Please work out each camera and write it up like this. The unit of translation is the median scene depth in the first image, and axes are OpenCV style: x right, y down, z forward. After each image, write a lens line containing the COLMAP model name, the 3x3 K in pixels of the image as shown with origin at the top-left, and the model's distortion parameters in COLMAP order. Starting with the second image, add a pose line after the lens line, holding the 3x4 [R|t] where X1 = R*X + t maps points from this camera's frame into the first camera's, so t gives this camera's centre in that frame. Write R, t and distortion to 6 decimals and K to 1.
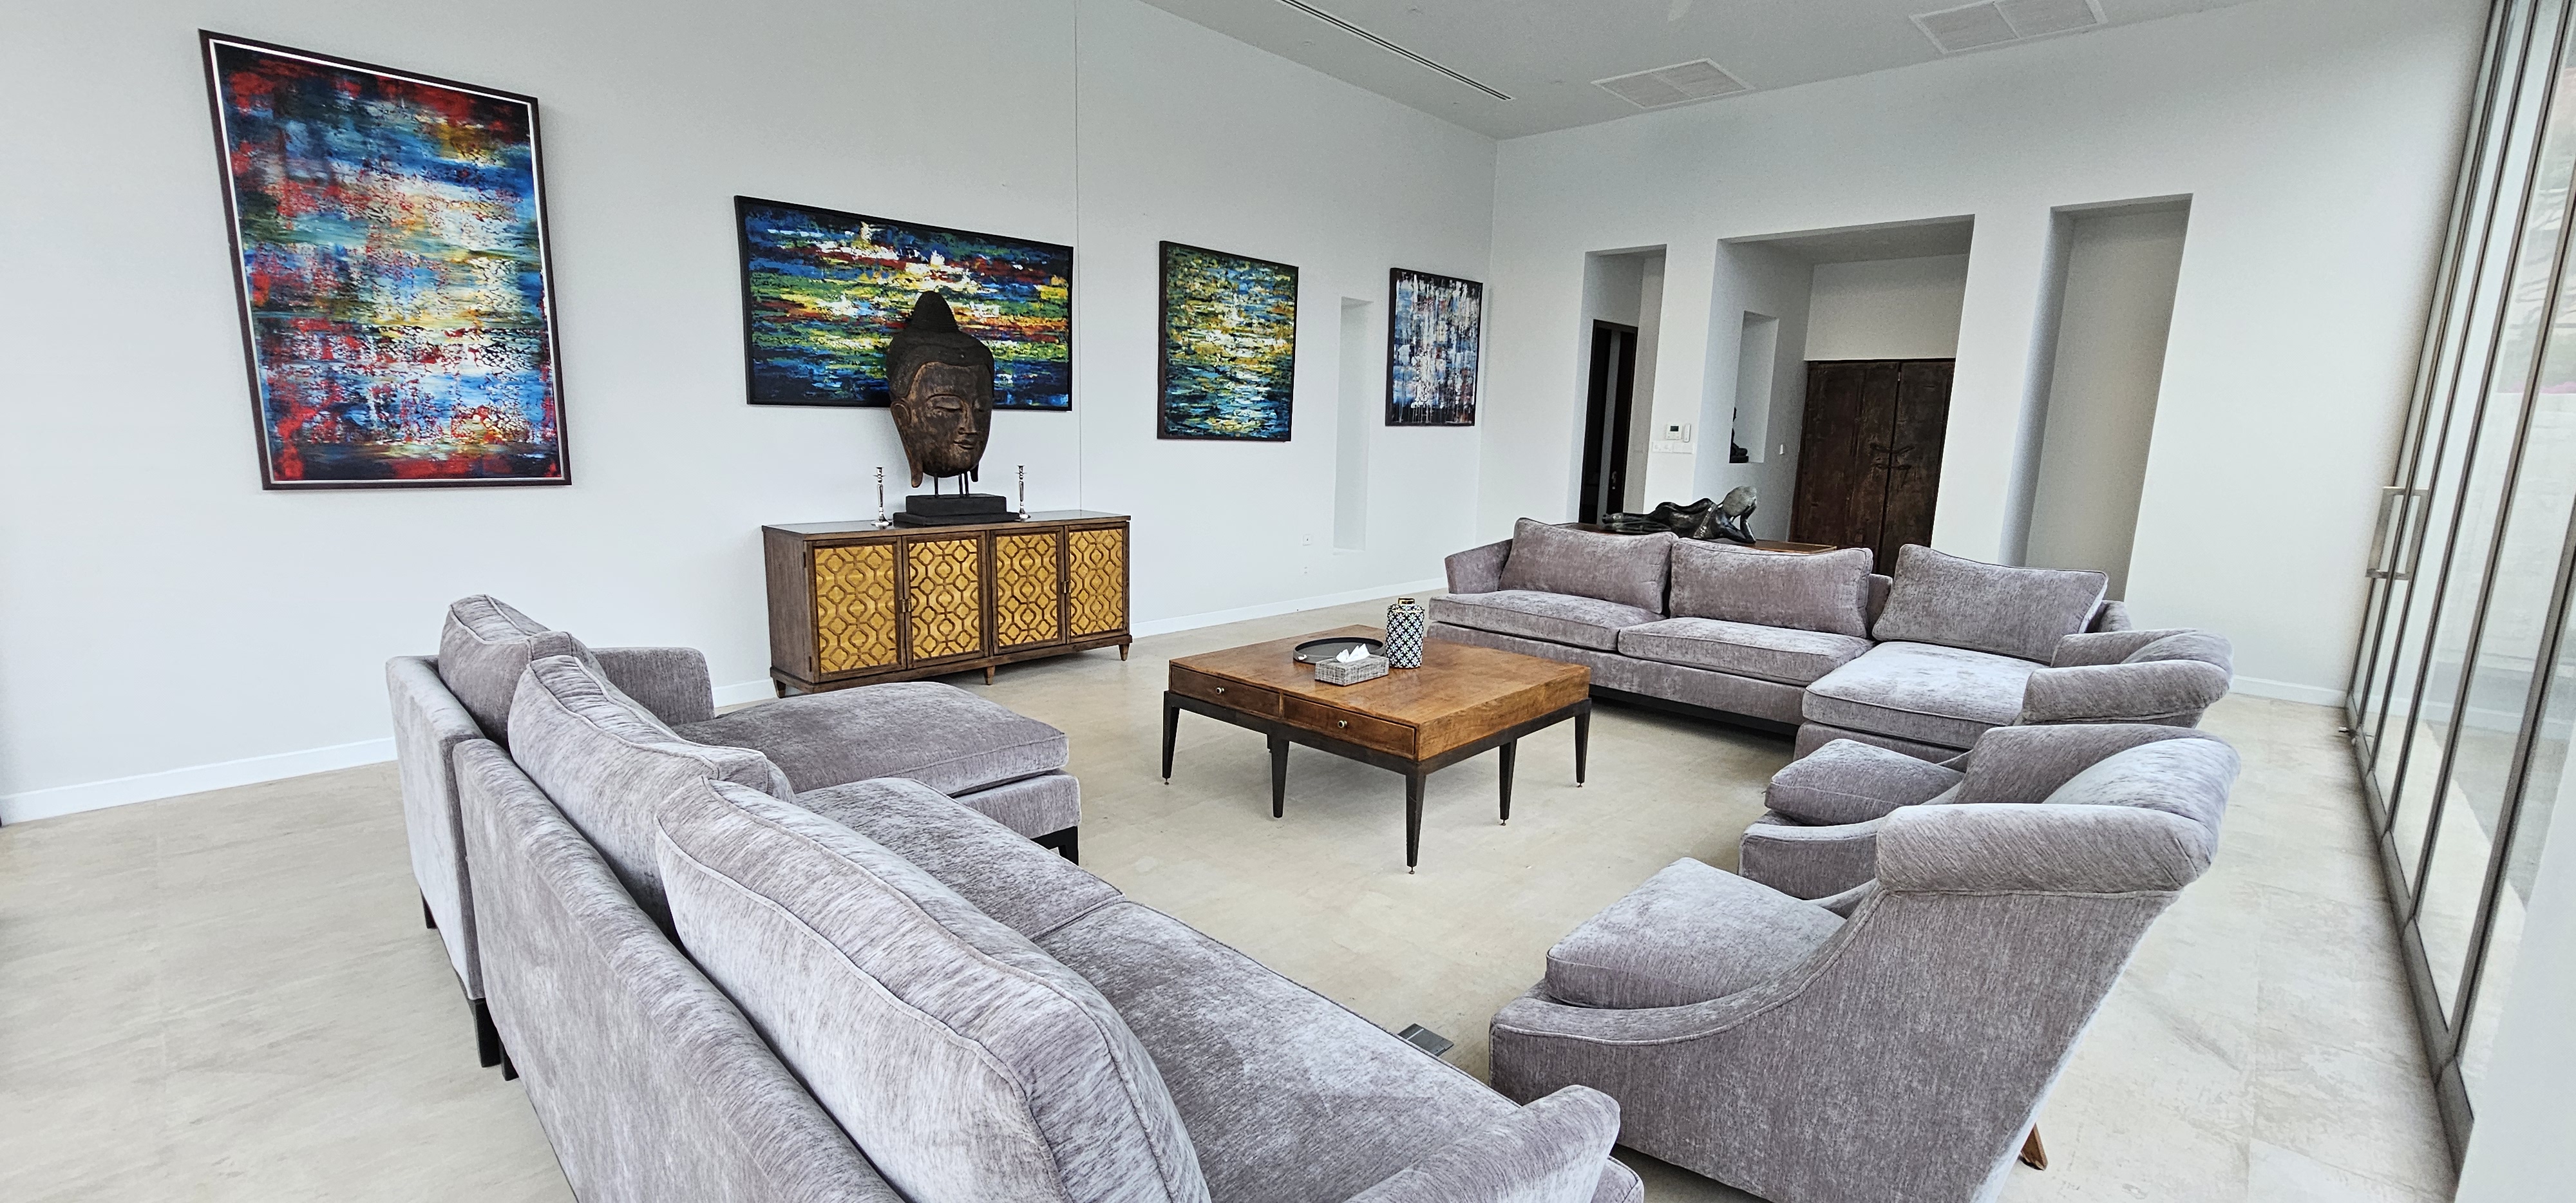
lens RADIAL K [[1045.5, 0, 1287.2], [0, 1045.5, 603.4], [0, 0, 1]] dist [-0.002275, -0.000106]
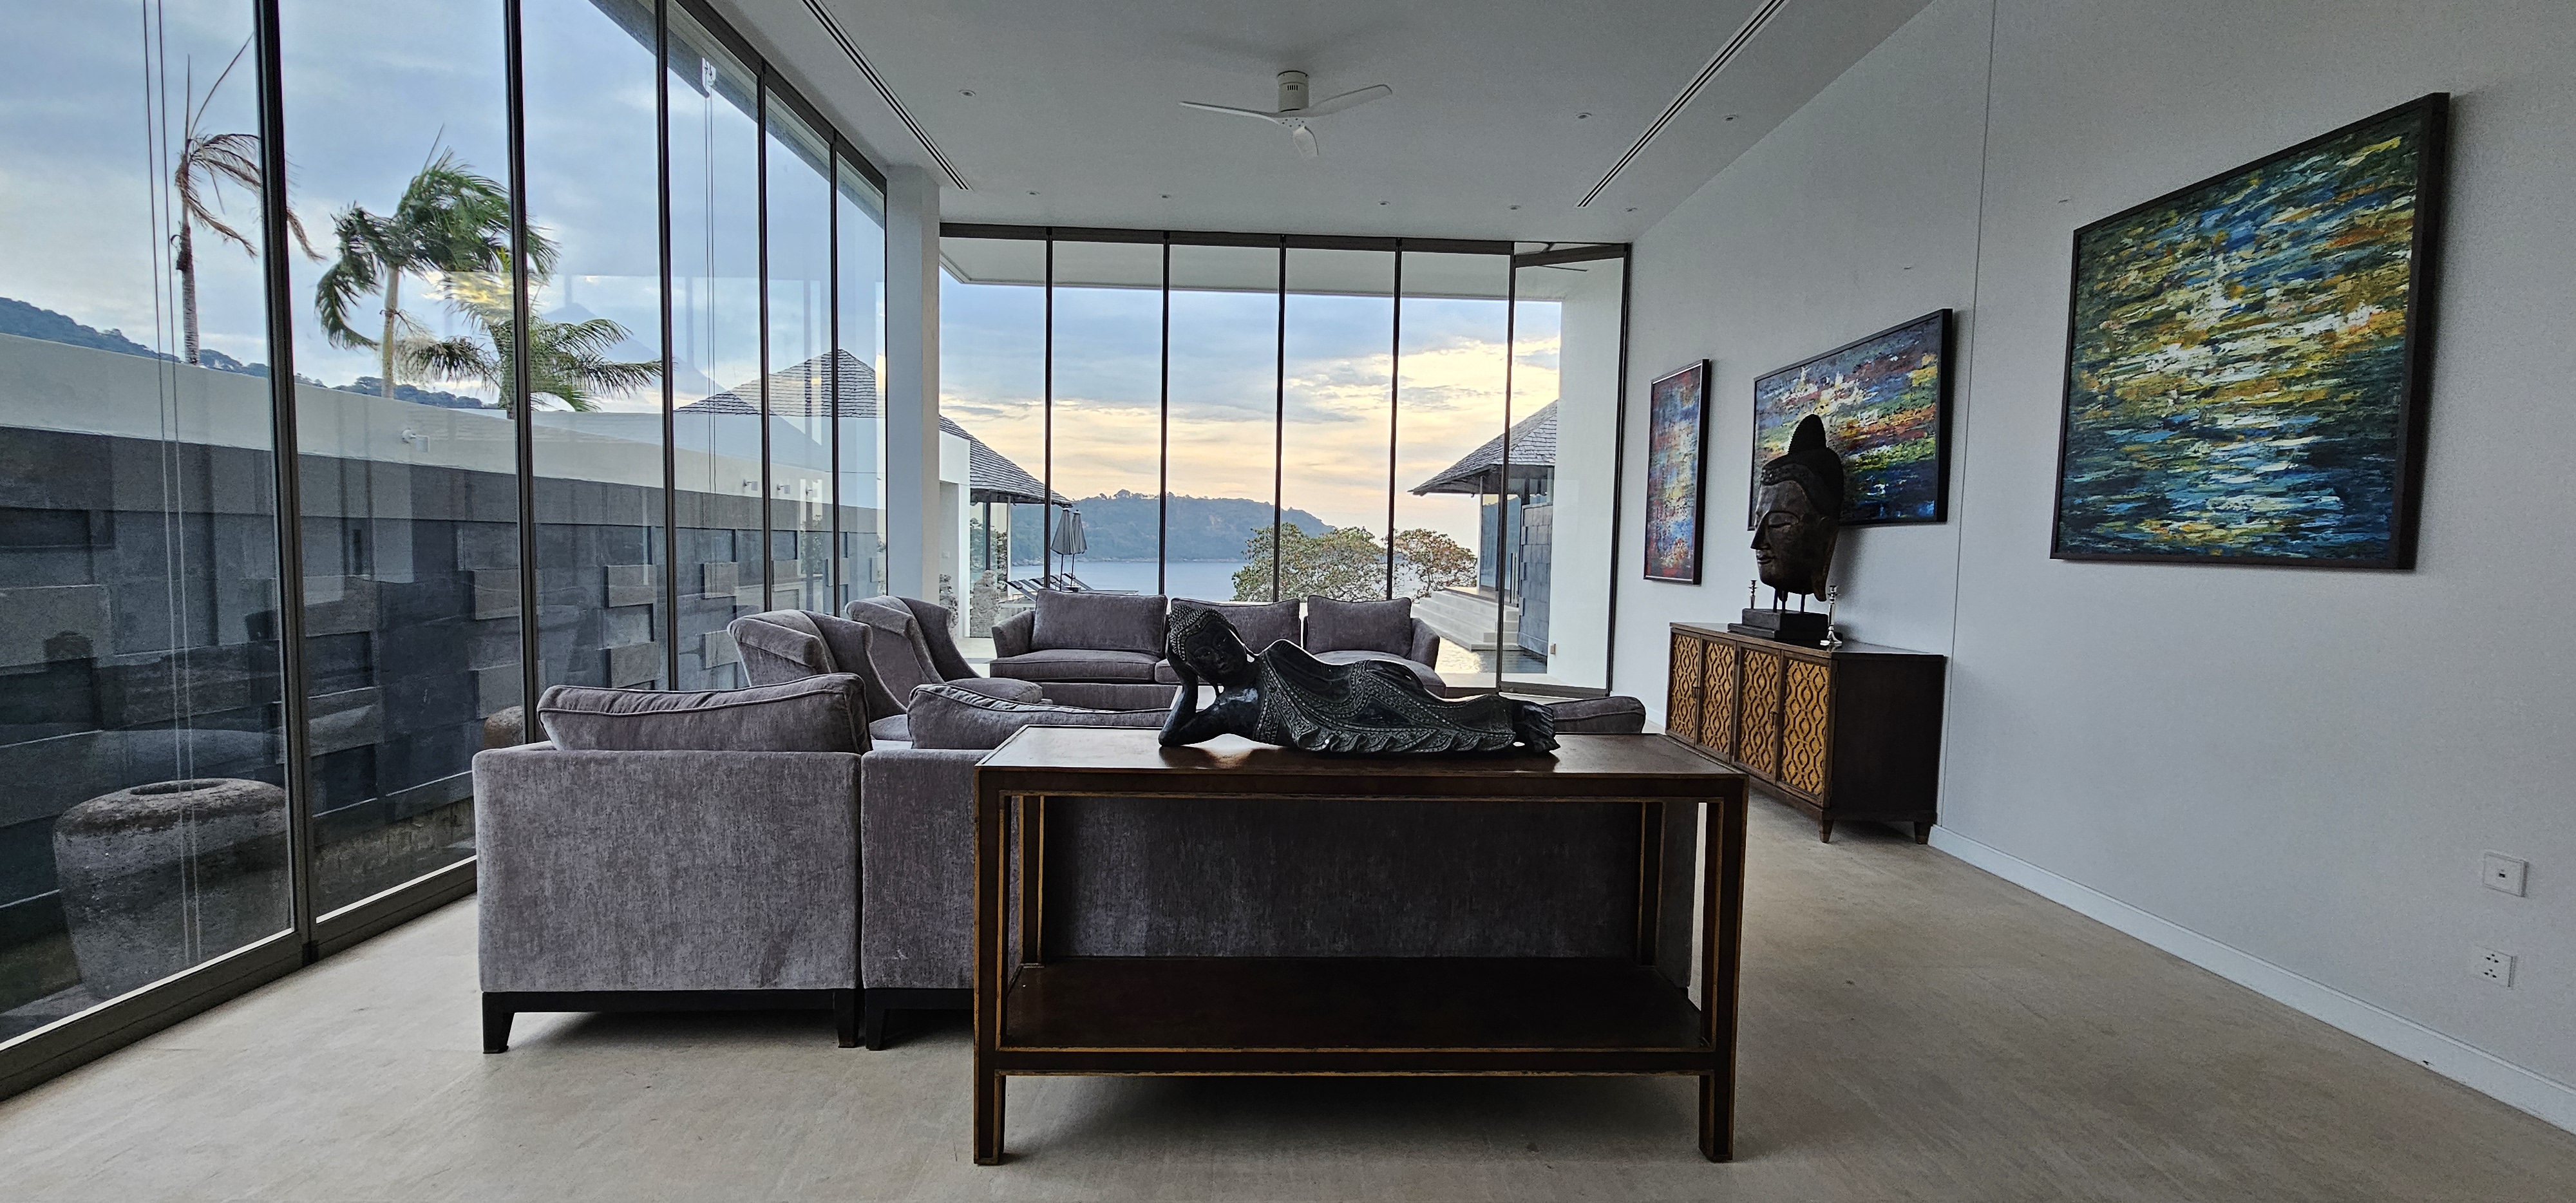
lens RADIAL K [[1045.5, 0, 1290.5], [0, 1045.5, 609.9], [0, 0, 1]] dist [-0.002275, -0.000106]
pose [[-0.704705, 0.003647, -0.709491, 0.584251], [-0.157038, 0.974383, 0.160987, -0.152605], [0.691903, 0.224866, -0.686080, 1.081996]]
